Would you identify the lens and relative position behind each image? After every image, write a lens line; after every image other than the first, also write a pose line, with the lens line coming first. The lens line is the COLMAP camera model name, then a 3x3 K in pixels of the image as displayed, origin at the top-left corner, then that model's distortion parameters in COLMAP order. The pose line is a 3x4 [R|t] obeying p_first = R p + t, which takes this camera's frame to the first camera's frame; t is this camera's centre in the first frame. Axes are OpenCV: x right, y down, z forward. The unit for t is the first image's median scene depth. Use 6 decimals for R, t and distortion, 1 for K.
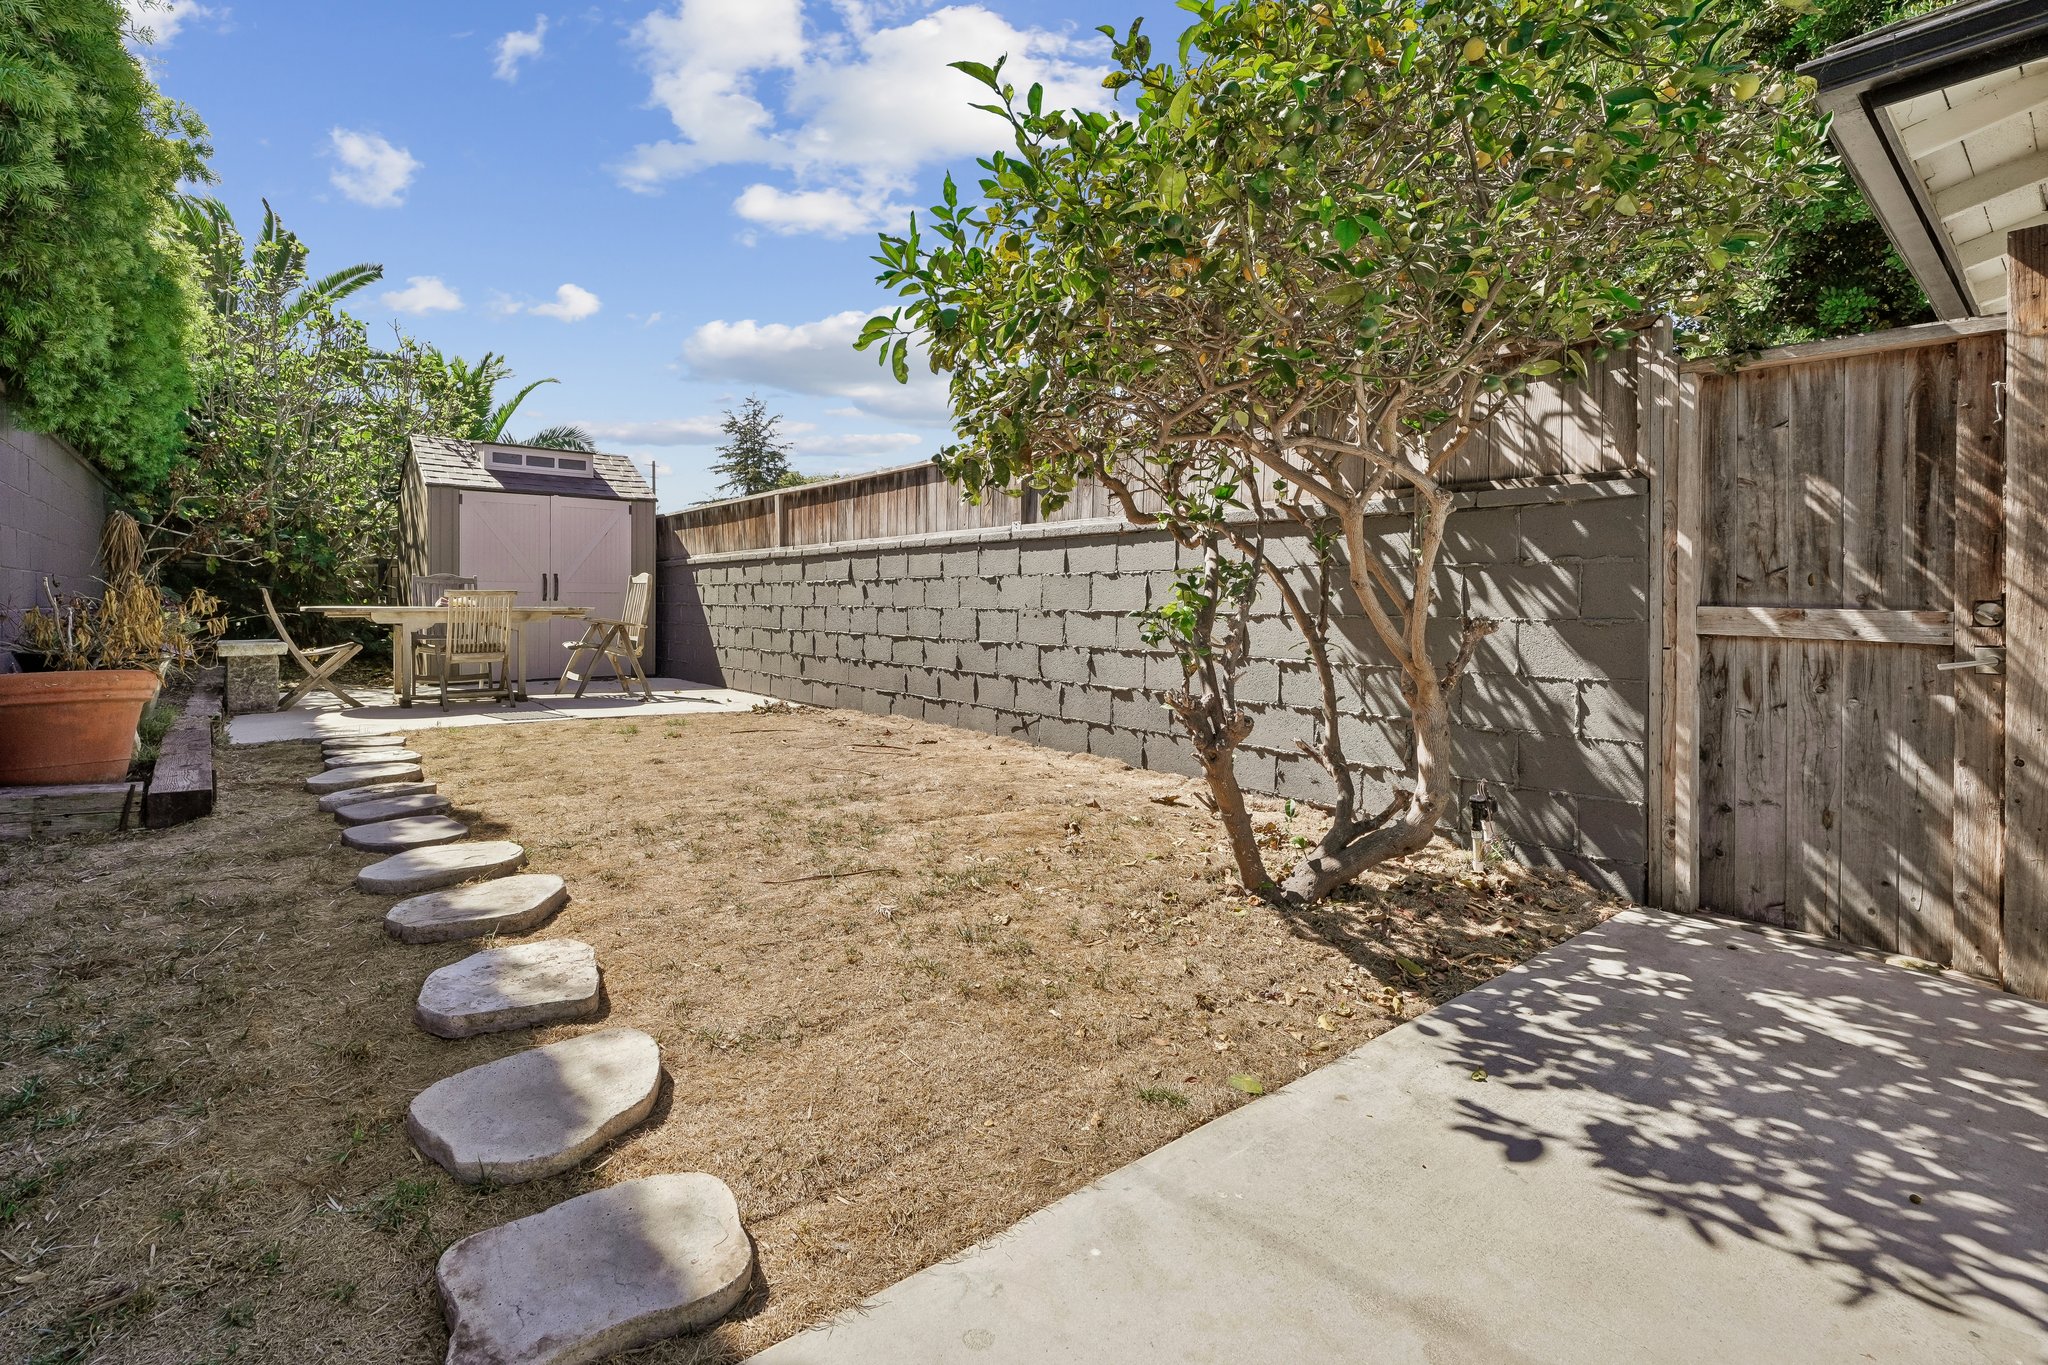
lens RADIAL K [[943.4, 0, 1019.5], [0, 943.4, 606.3], [0, 0, 1]] dist [-0.000193, -0.000284]
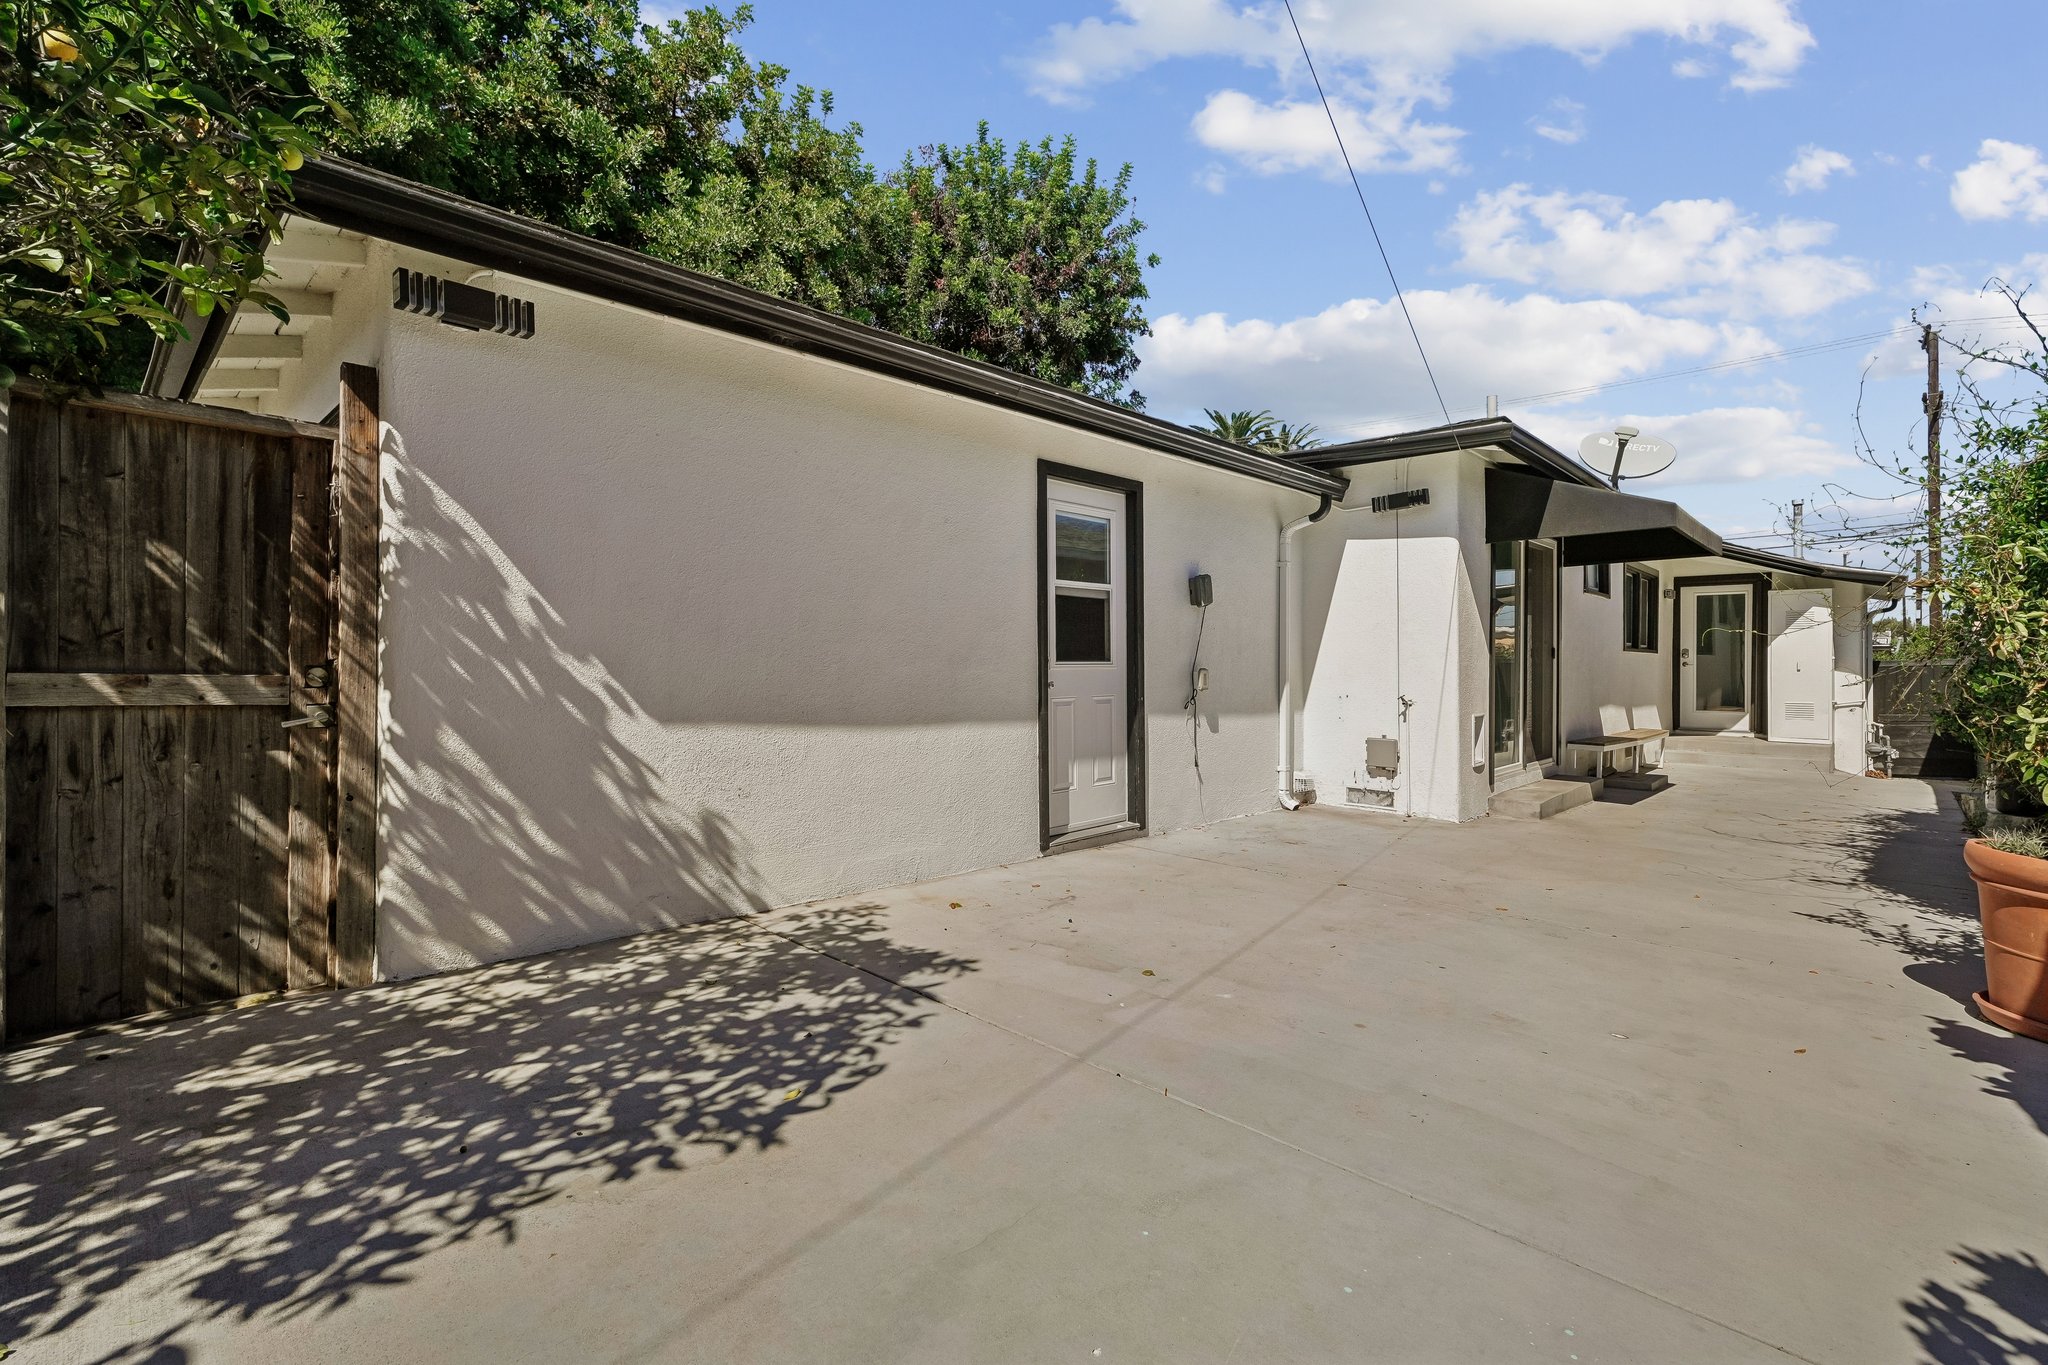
lens RADIAL K [[927.9, 0, 1025.6], [0, 927.9, 653.2], [0, 0, 1]] dist [-0.000533, 0.000230]
pose [[-0.119179, 0.005207, 0.992859, -0.232479], [-0.001013, 0.999985, -0.005366, -0.016701], [-0.992872, -0.001645, -0.119172, 0.258076]]
